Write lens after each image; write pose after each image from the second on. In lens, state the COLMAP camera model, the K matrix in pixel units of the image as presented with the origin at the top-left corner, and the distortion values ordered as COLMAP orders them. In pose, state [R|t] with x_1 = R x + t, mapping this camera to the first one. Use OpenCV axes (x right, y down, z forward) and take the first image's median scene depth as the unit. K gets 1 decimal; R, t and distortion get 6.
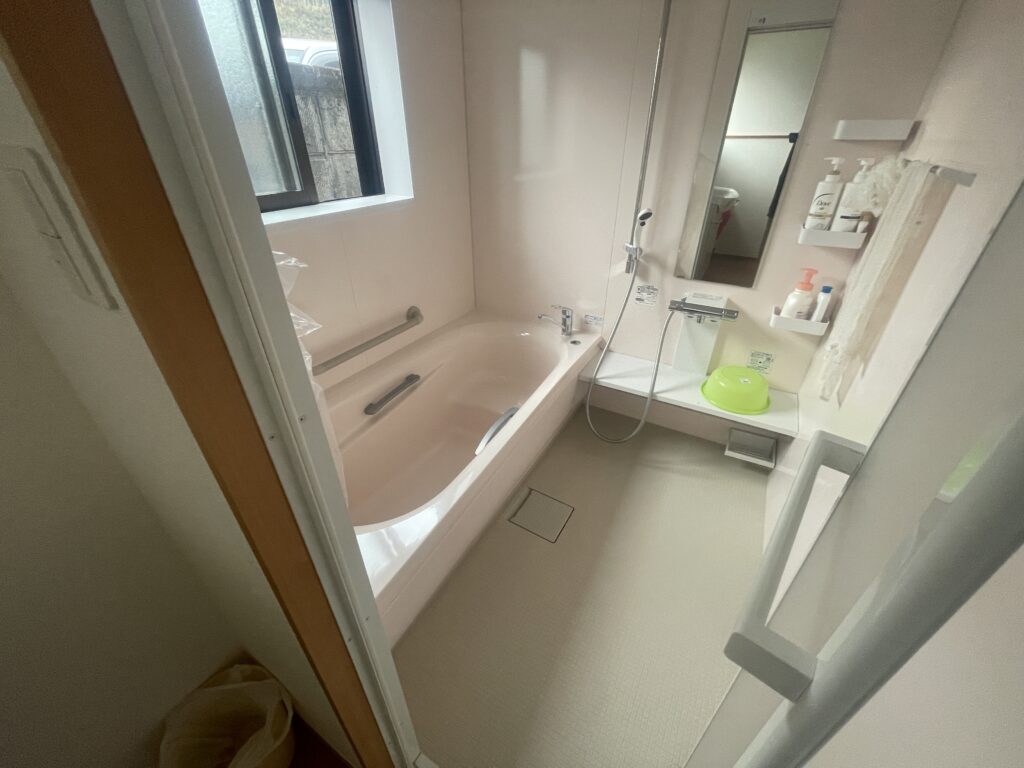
lens RADIAL K [[412.8, 0, 506.9], [0, 412.8, 384.2], [0, 0, 1]] dist [-0.011914, -0.000549]
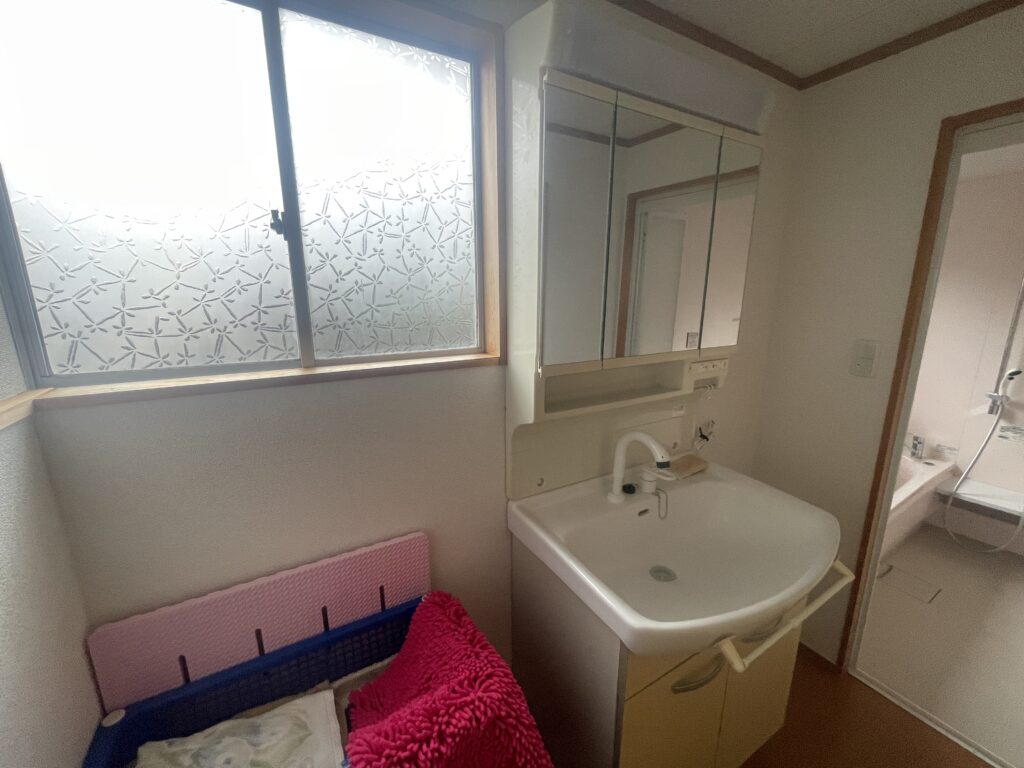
lens RADIAL K [[412.8, 0, 514.8], [0, 412.8, 380.5], [0, 0, 1]] dist [-0.011914, -0.000549]
pose [[0.874073, 0.115964, -0.471751, -0.393892], [-0.260492, 0.931560, -0.253654, 0.317126], [0.410049, 0.344600, 0.844459, -0.657902]]
